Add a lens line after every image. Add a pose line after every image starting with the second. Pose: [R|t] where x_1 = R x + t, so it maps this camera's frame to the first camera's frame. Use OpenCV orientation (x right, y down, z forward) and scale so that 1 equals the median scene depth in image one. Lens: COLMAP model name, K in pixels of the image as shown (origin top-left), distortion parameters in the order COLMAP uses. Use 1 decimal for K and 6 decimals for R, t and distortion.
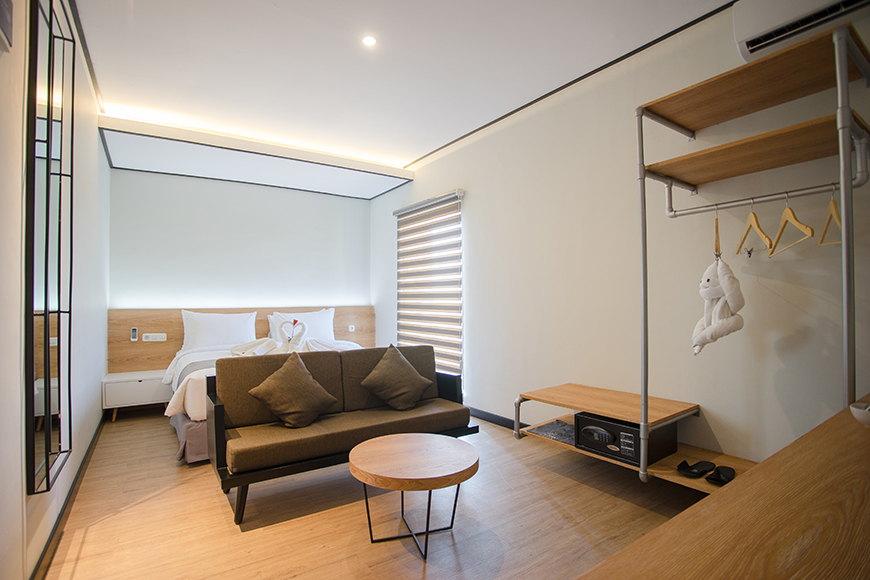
lens RADIAL K [[418.7, 0, 423.7], [0, 418.7, 297.2], [0, 0, 1]] dist [-0.082258, 0.032938]
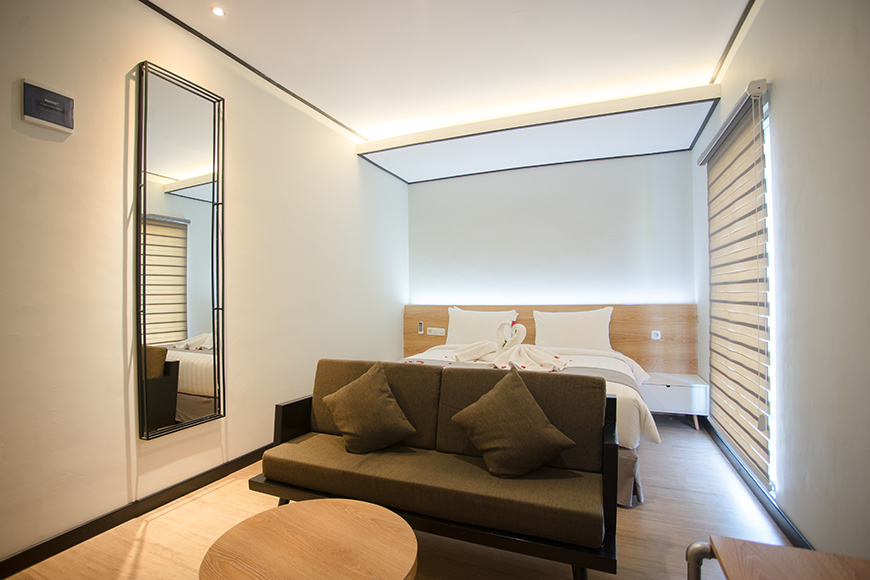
lens RADIAL K [[418.7, 0, 423.7], [0, 418.7, 297.2], [0, 0, 1]] dist [-0.082258, 0.032938]
pose [[0.549691, -0.002210, -0.835365, 0.265950], [0.011724, 0.999918, 0.005069, 0.001196], [0.835286, -0.012580, 0.549672, 0.378202]]
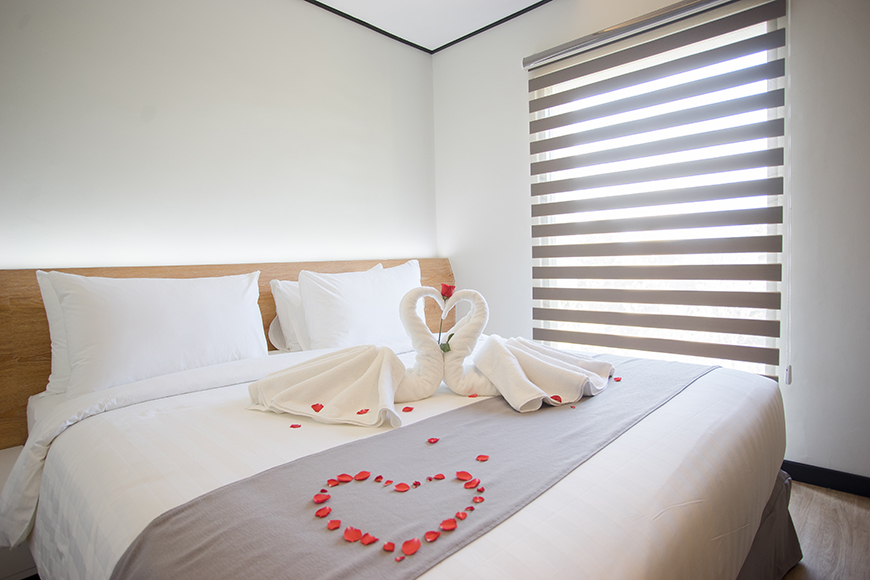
lens RADIAL K [[496.6, 0, 435.0], [0, 496.6, 290.0], [0, 0, 1]] dist [0.000029, -0.000161]
pose [[0.976615, -0.035581, 0.212030, -0.378095], [0.022120, 0.997606, 0.065525, 0.027856], [-0.213854, -0.059303, 0.975064, 0.567802]]
